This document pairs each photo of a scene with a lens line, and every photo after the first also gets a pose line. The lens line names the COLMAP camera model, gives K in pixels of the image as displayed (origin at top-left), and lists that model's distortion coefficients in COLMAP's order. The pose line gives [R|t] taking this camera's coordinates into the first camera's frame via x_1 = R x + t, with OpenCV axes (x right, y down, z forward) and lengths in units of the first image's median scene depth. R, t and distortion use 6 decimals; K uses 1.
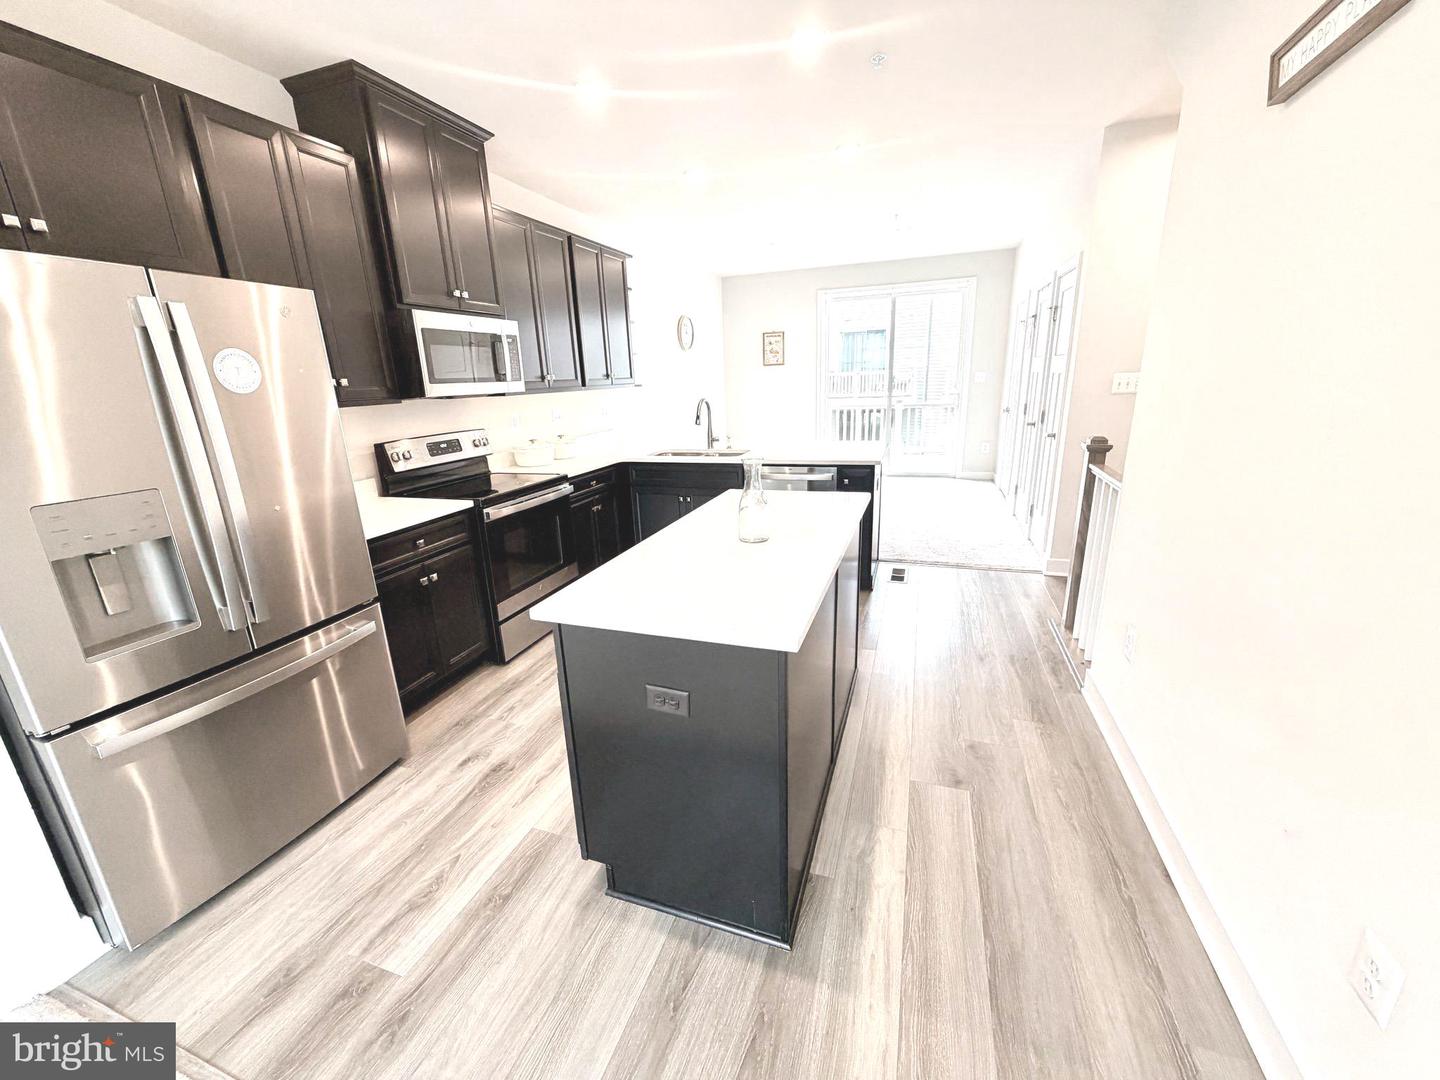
lens RADIAL K [[572.1, 0, 714.1], [0, 572.1, 540.0], [0, 0, 1]] dist [-0.001331, 0.000411]
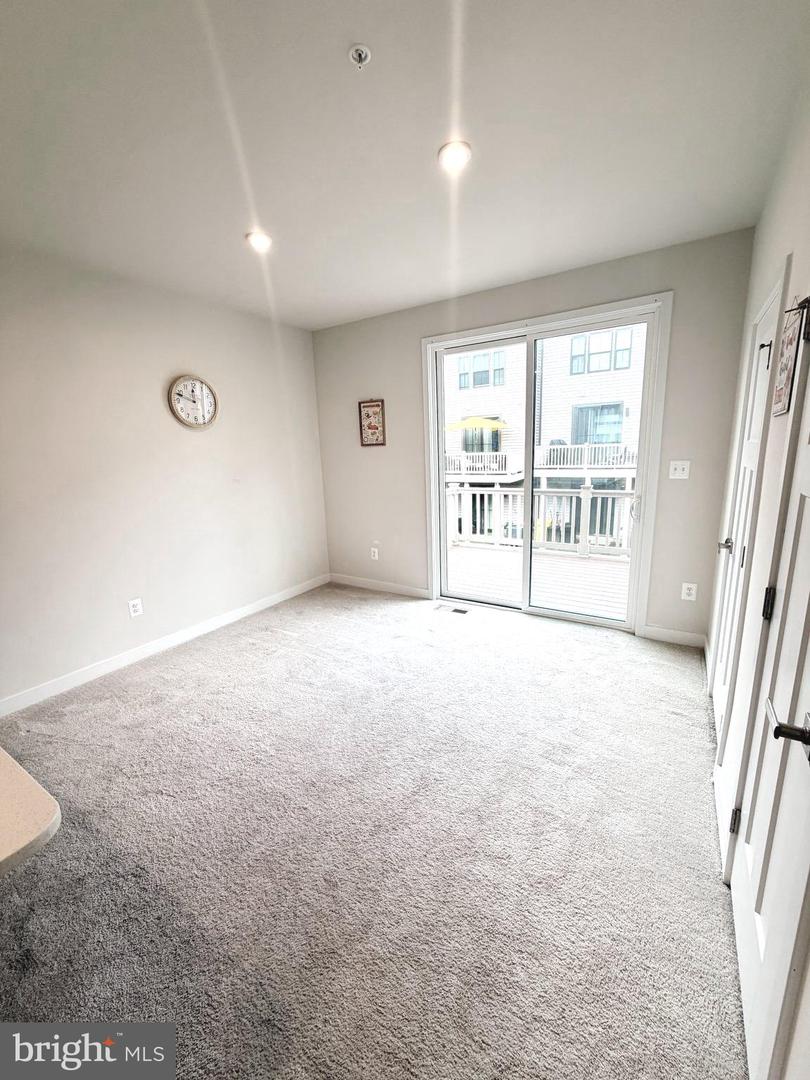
lens RADIAL K [[429.1, 0, 403.9], [0, 429.1, 537.5], [0, 0, 1]] dist [-0.001331, 0.000411]
pose [[0.976261, 0.047814, -0.211255, 0.646300], [-0.061442, 0.996400, -0.058420, -0.389519], [0.207701, 0.070013, 0.975684, 1.182014]]
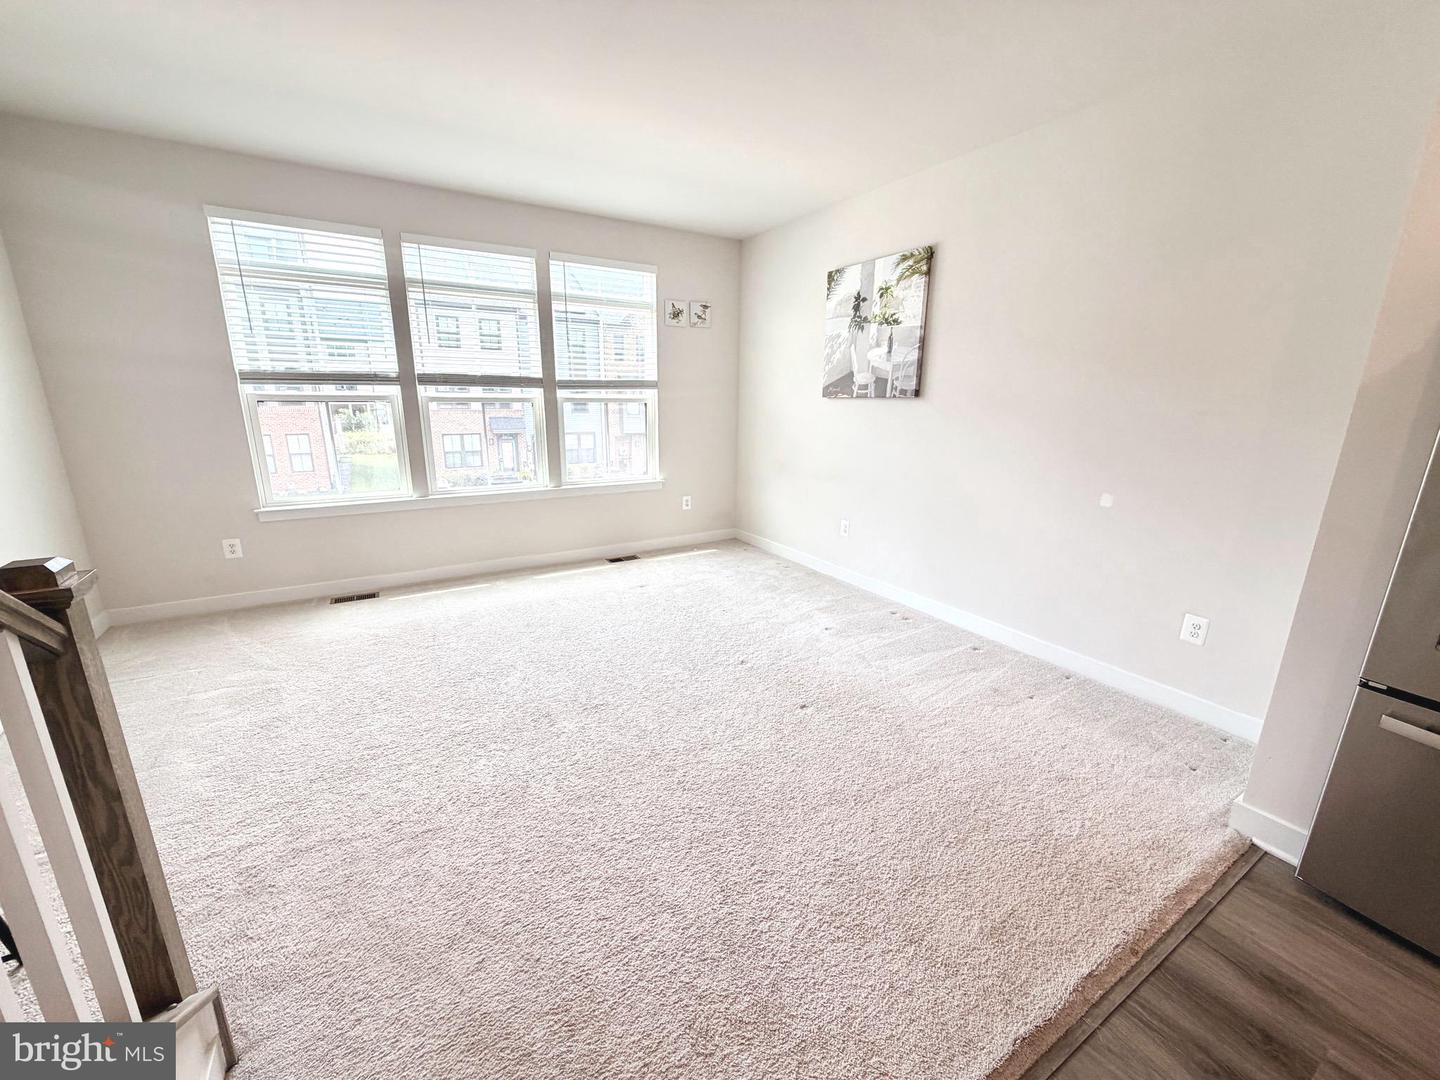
lens RADIAL K [[572.1, 0, 717.3], [0, 572.1, 538.9], [0, 0, 1]] dist [-0.001331, 0.000411]
pose [[-0.625758, 0.224444, -0.747029, 0.185543], [-0.202943, 0.877878, 0.433755, -0.060804], [0.753154, 0.423030, -0.503790, 0.194790]]
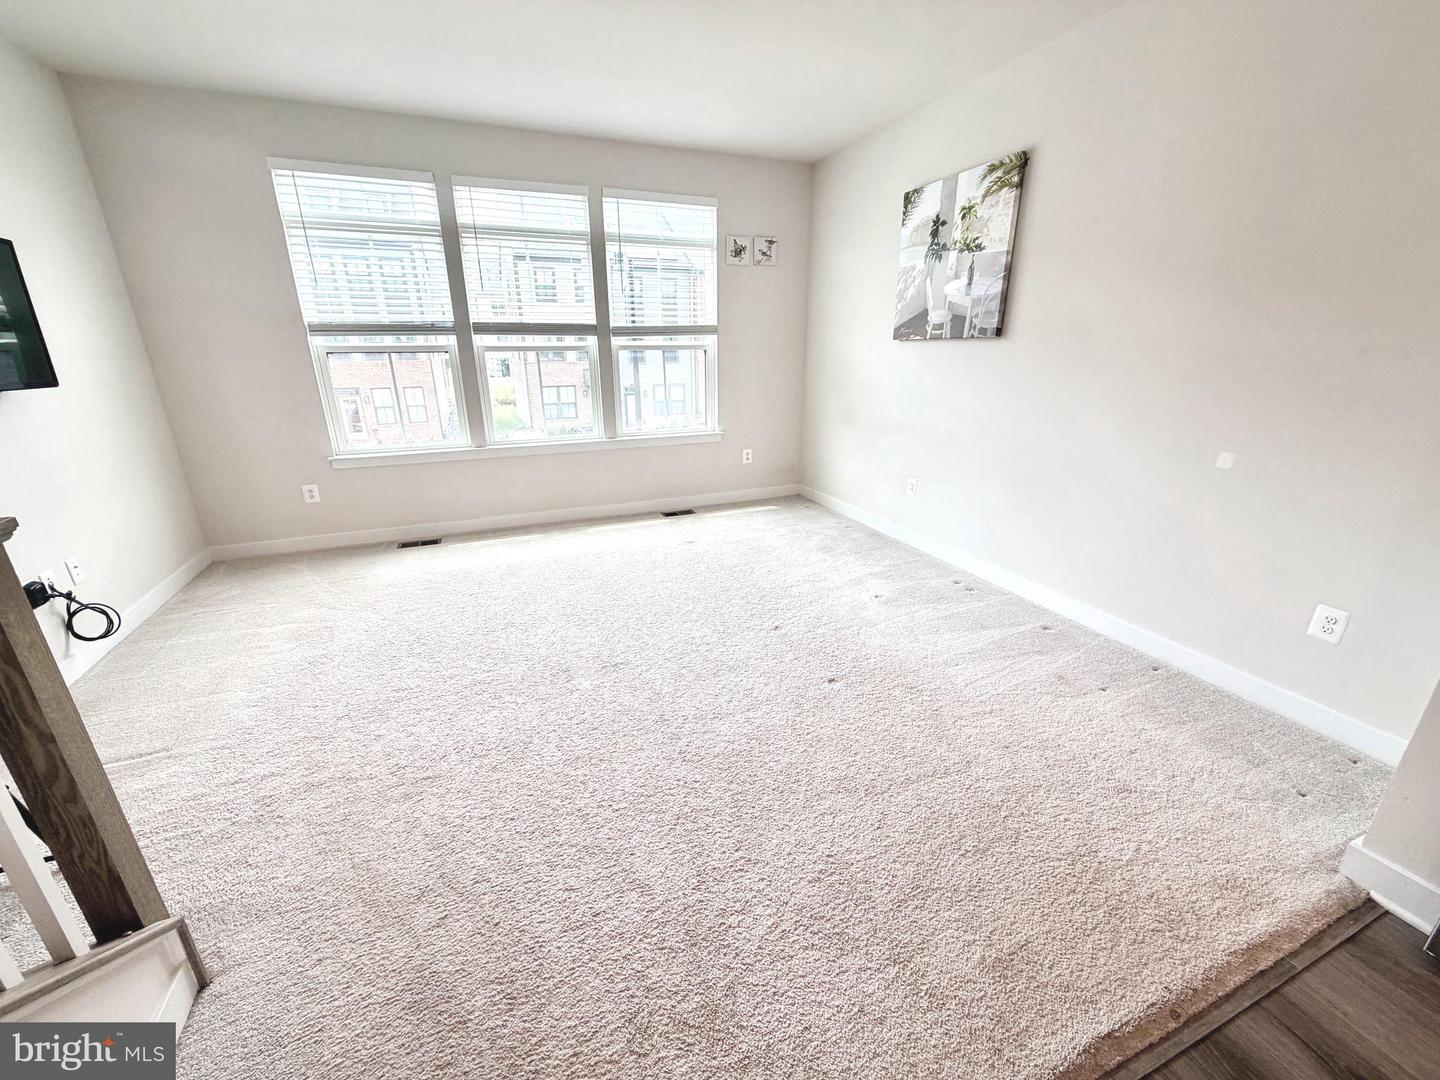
lens RADIAL K [[572.1, 0, 717.7], [0, 572.1, 538.8], [0, 0, 1]] dist [-0.001331, 0.000411]
pose [[-0.741222, 0.259516, -0.619065, 0.082051], [-0.151813, 0.833539, 0.531193, -0.055131], [0.653868, 0.487714, -0.578439, 0.224006]]
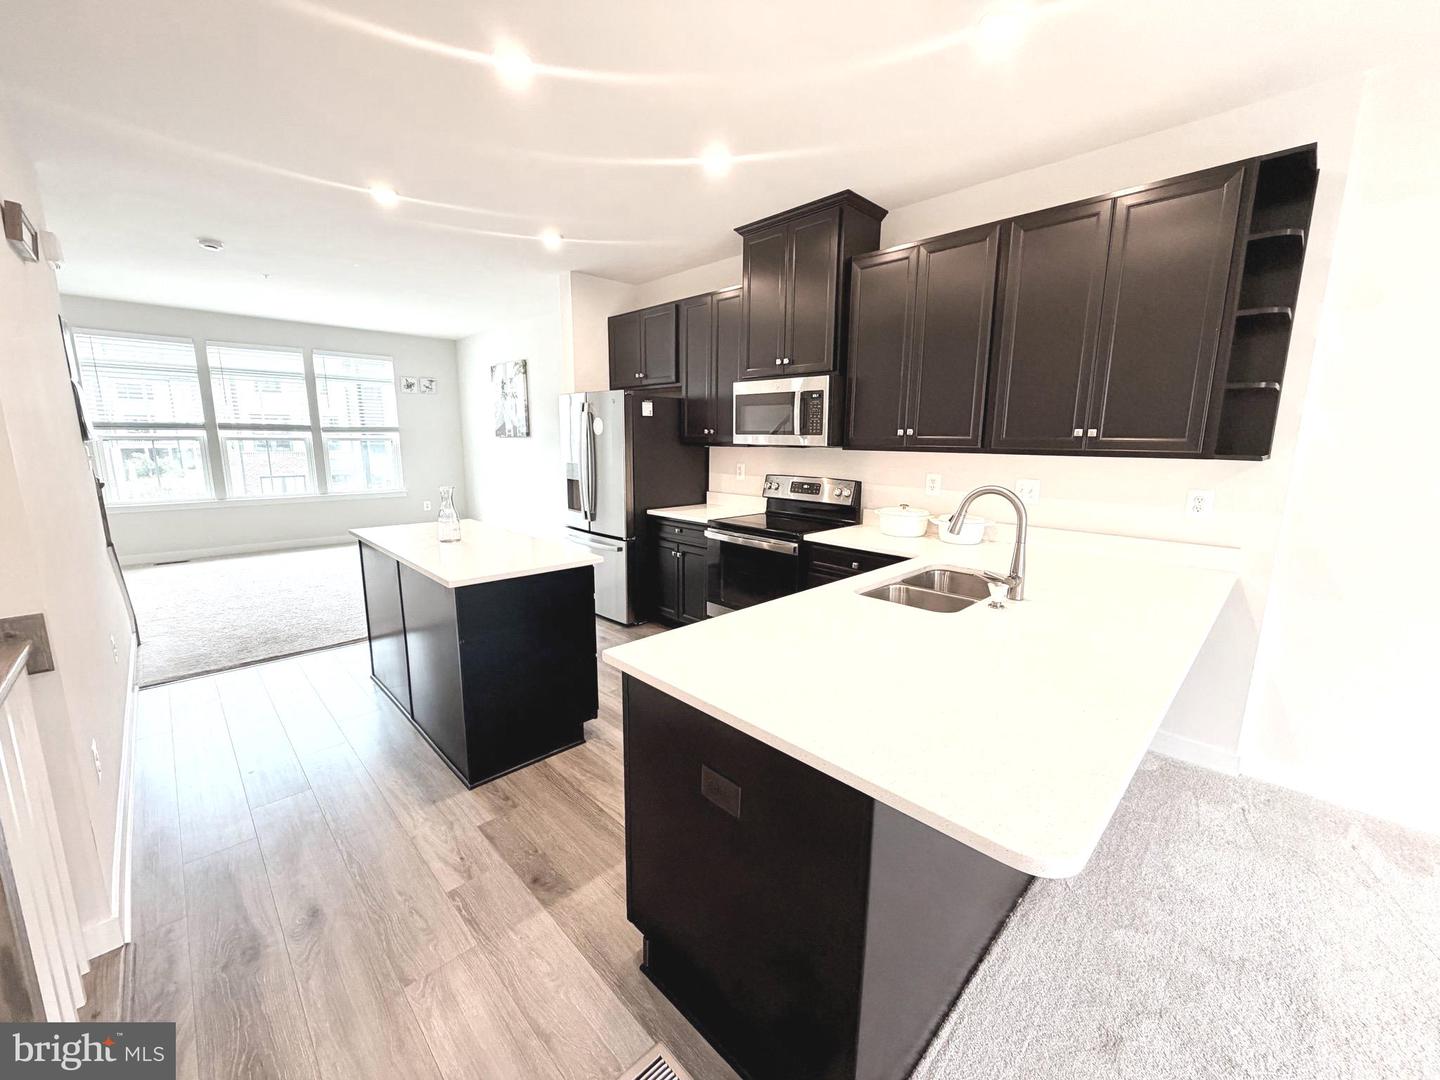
lens RADIAL K [[572.1, 0, 717.6], [0, 572.1, 539.0], [0, 0, 1]] dist [-0.001331, 0.000411]
pose [[-0.437331, 0.194067, -0.878112, 0.658335], [-0.240949, 0.915452, 0.322320, -0.401214], [0.866421, 0.352540, -0.353595, 1.296459]]
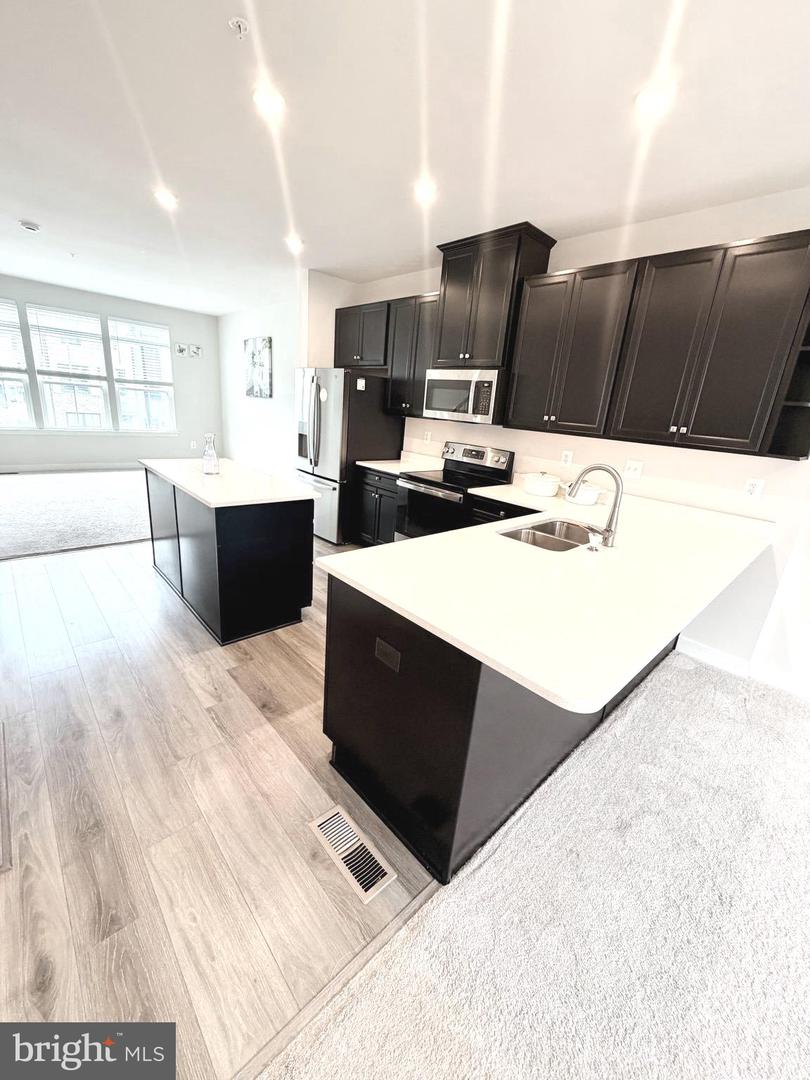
lens RADIAL K [[429.1, 0, 406.5], [0, 429.1, 536.9], [0, 0, 1]] dist [-0.001331, 0.000411]
pose [[-0.458716, 0.261449, -0.849249, 0.686057], [-0.306895, 0.850308, 0.427542, -0.418845], [0.833904, 0.456750, -0.309812, 1.320154]]
